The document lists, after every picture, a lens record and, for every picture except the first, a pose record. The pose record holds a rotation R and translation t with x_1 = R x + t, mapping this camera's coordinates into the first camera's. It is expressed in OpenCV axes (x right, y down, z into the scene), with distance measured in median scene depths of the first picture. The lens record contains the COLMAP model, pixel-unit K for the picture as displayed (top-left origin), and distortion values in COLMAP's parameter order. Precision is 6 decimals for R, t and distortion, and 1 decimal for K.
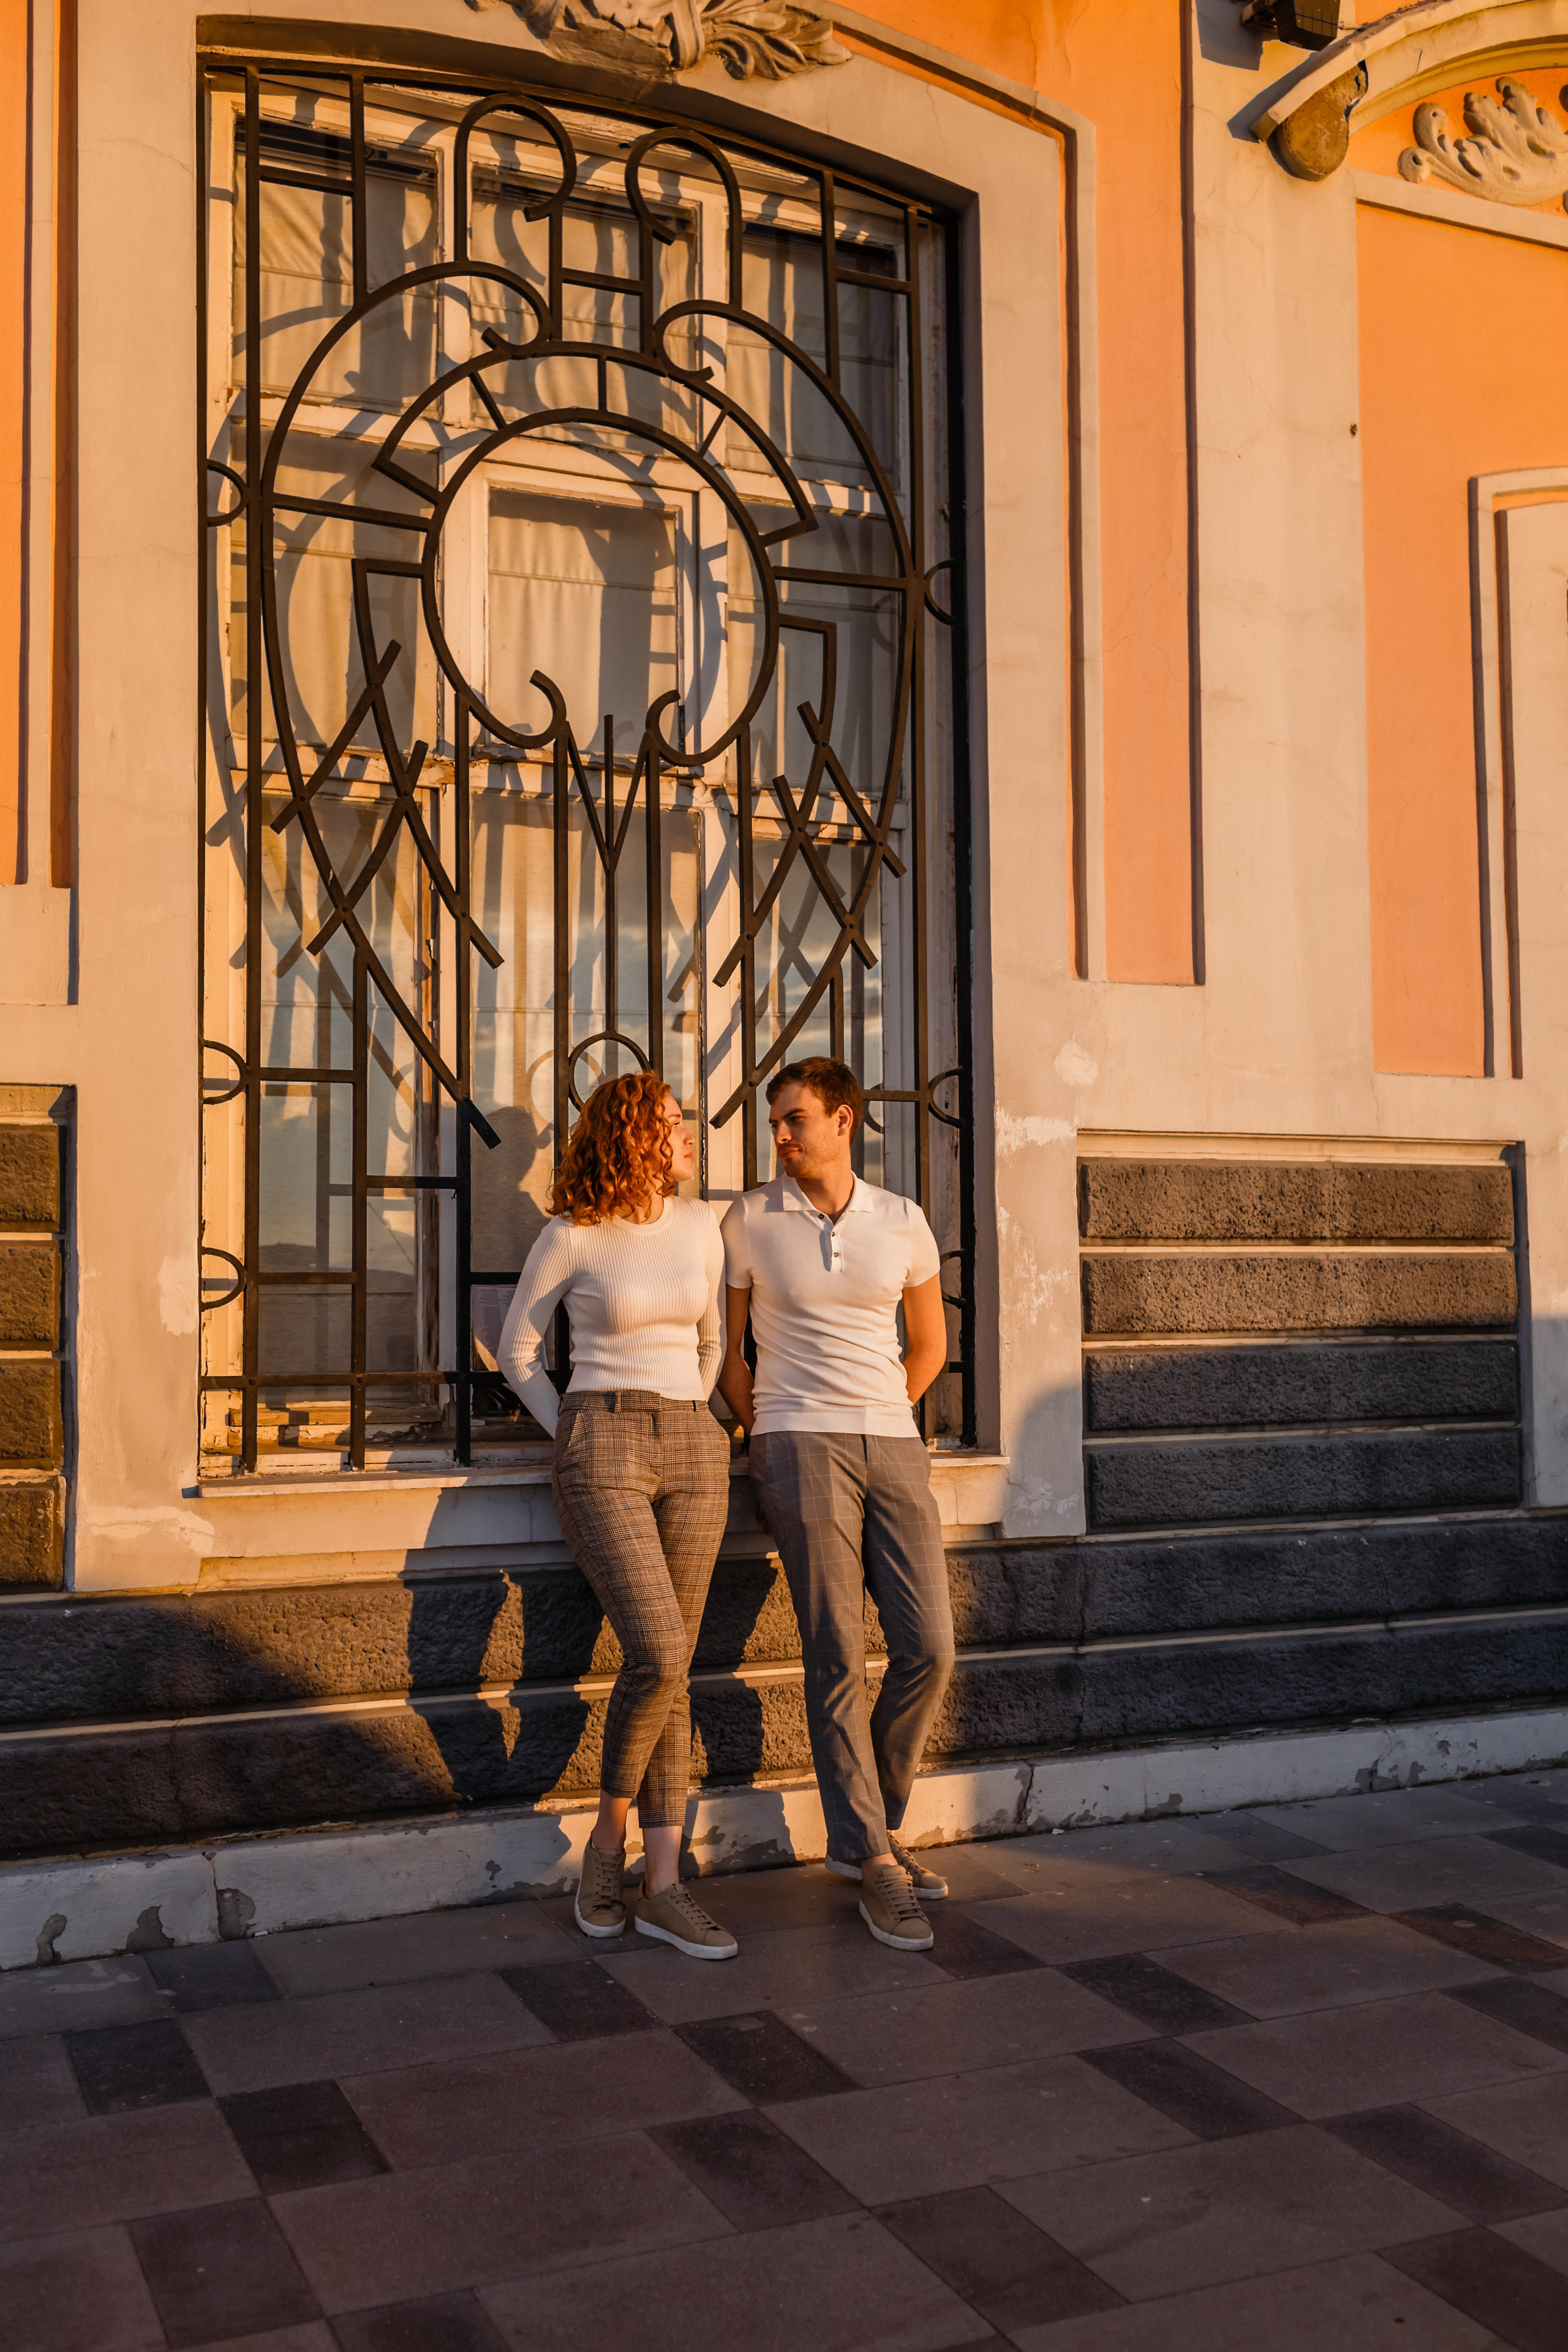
lens RADIAL K [[2247.8, 0, 783.8], [0, 2247.8, 1190.8], [0, 0, 1]] dist [-0.004206, 0.021964]
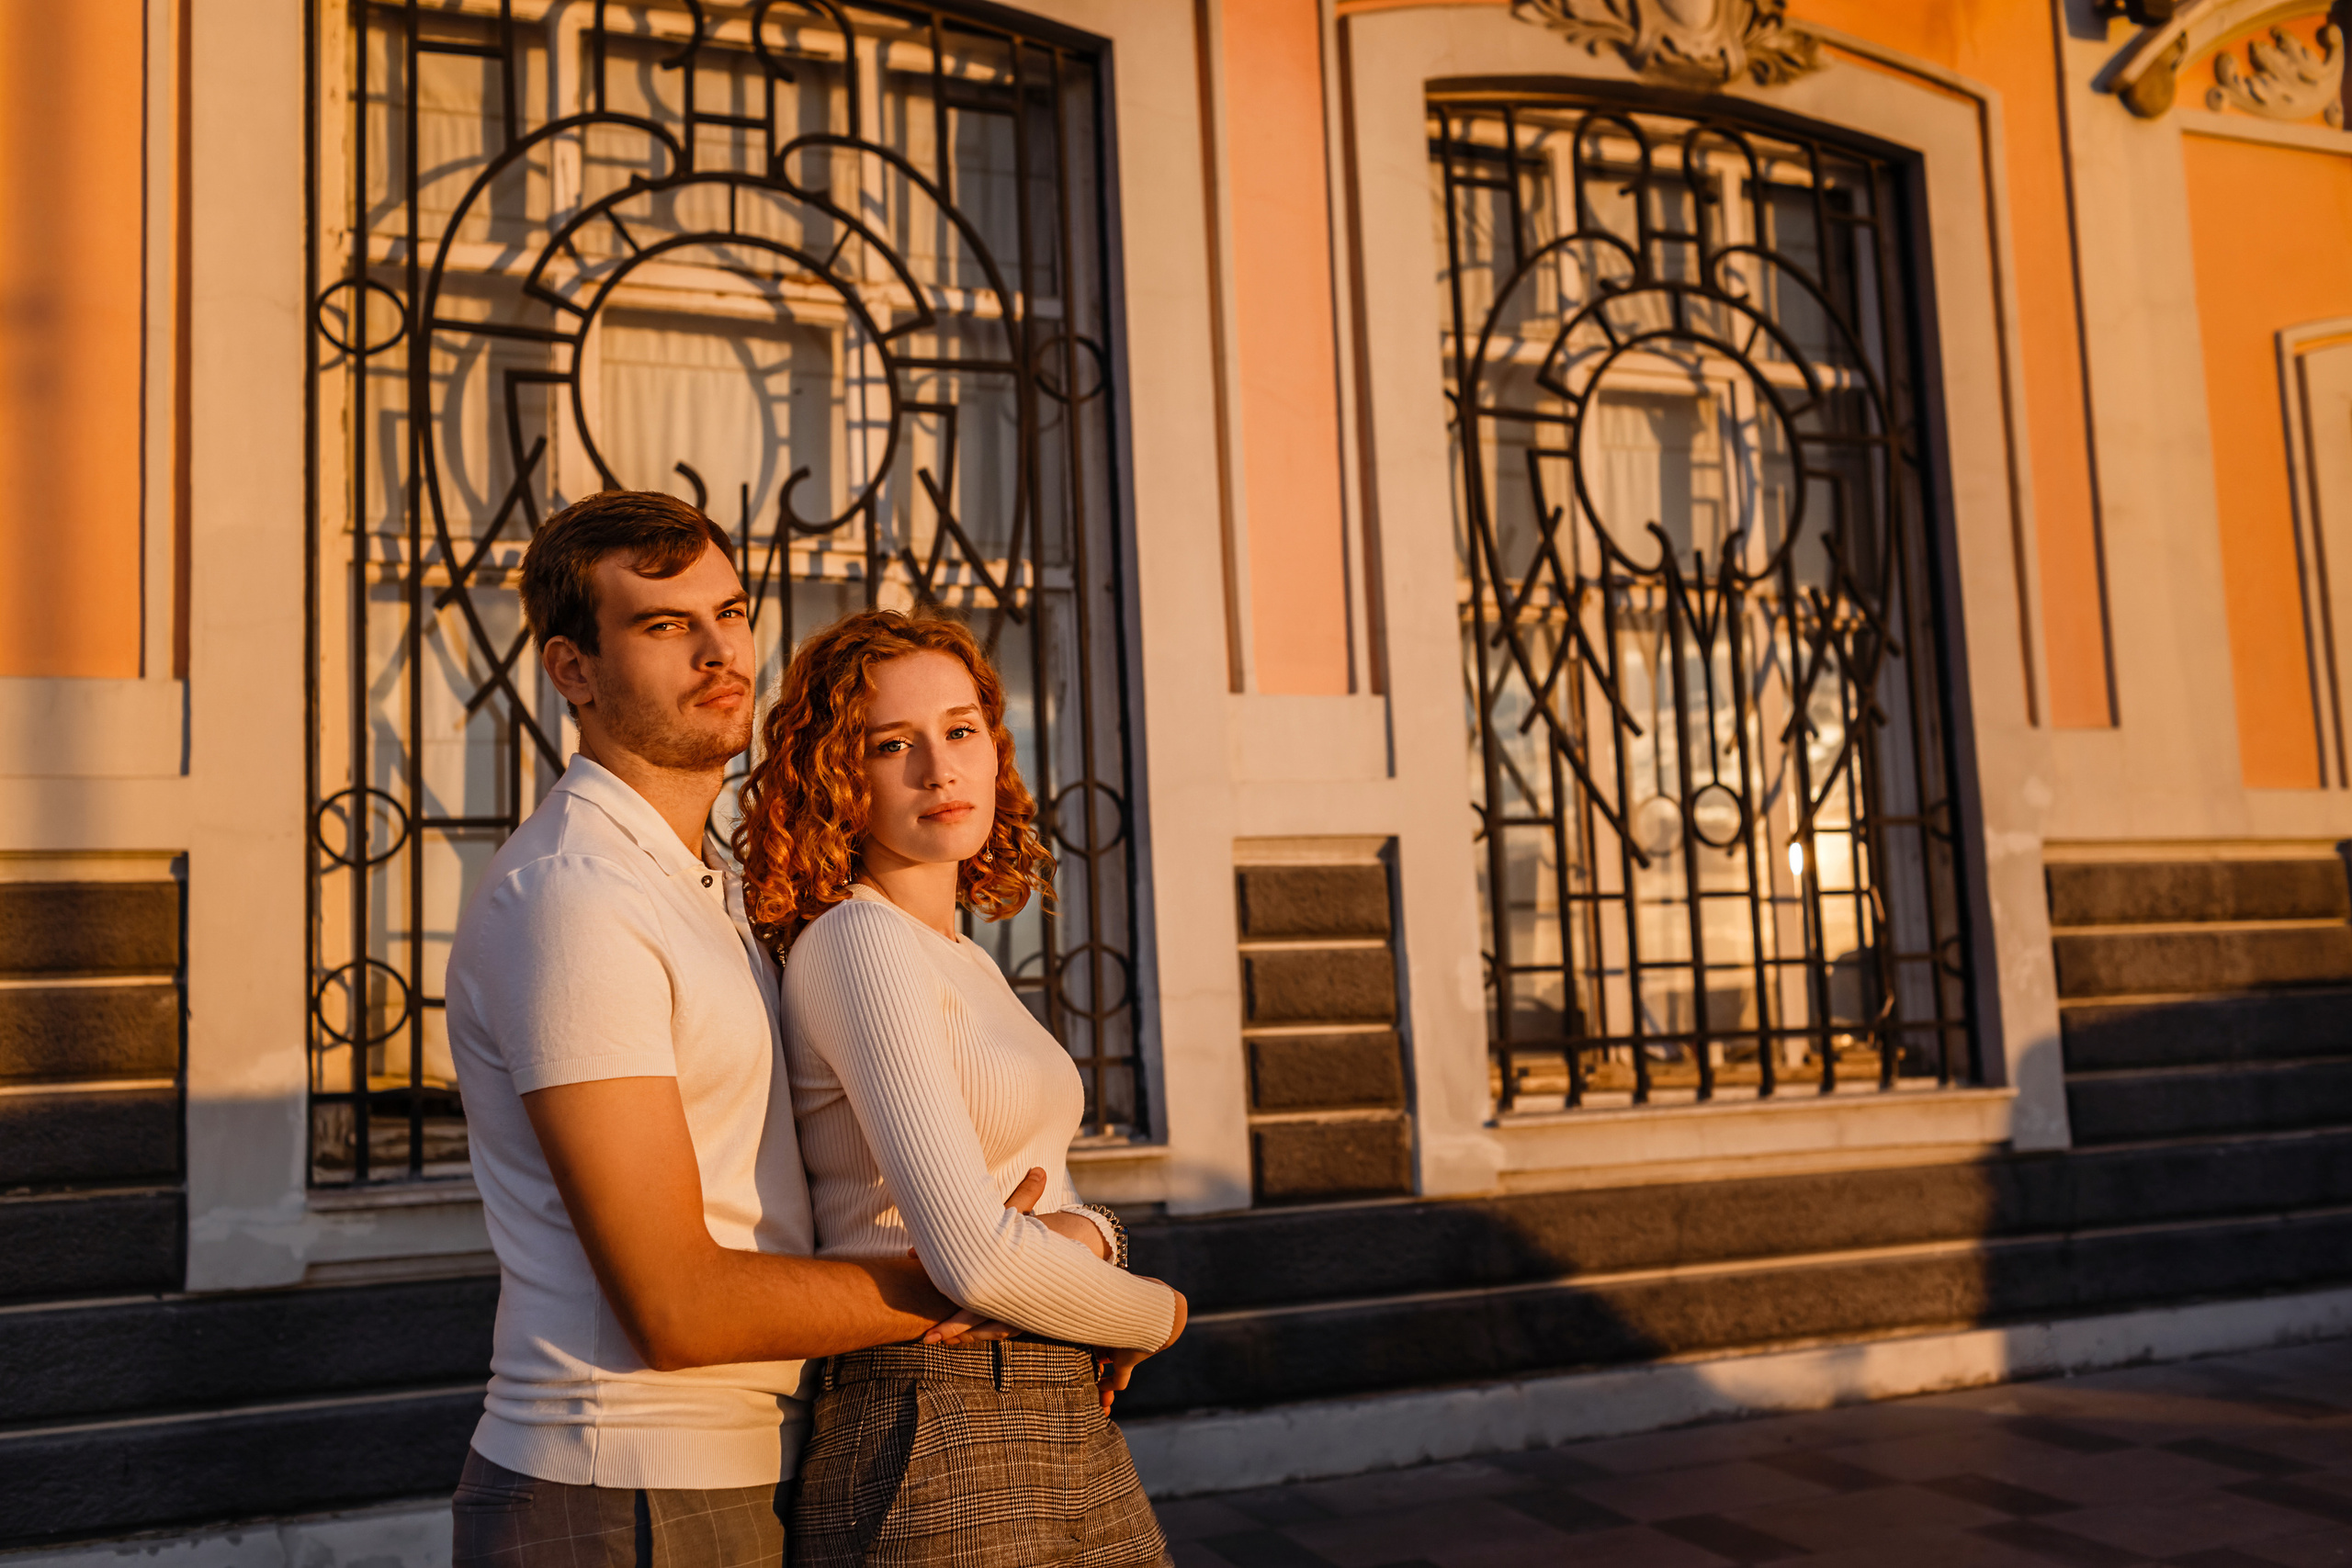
lens RADIAL K [[2247.6, 0, 1176.0], [0, 2247.6, 784.0], [0, 0, 1]] dist [-0.004206, 0.021964]
pose [[0.998961, -0.037760, -0.025521, -0.347142], [0.036143, 0.997478, -0.061088, 0.001735], [0.027763, 0.060102, 0.997806, -0.342054]]
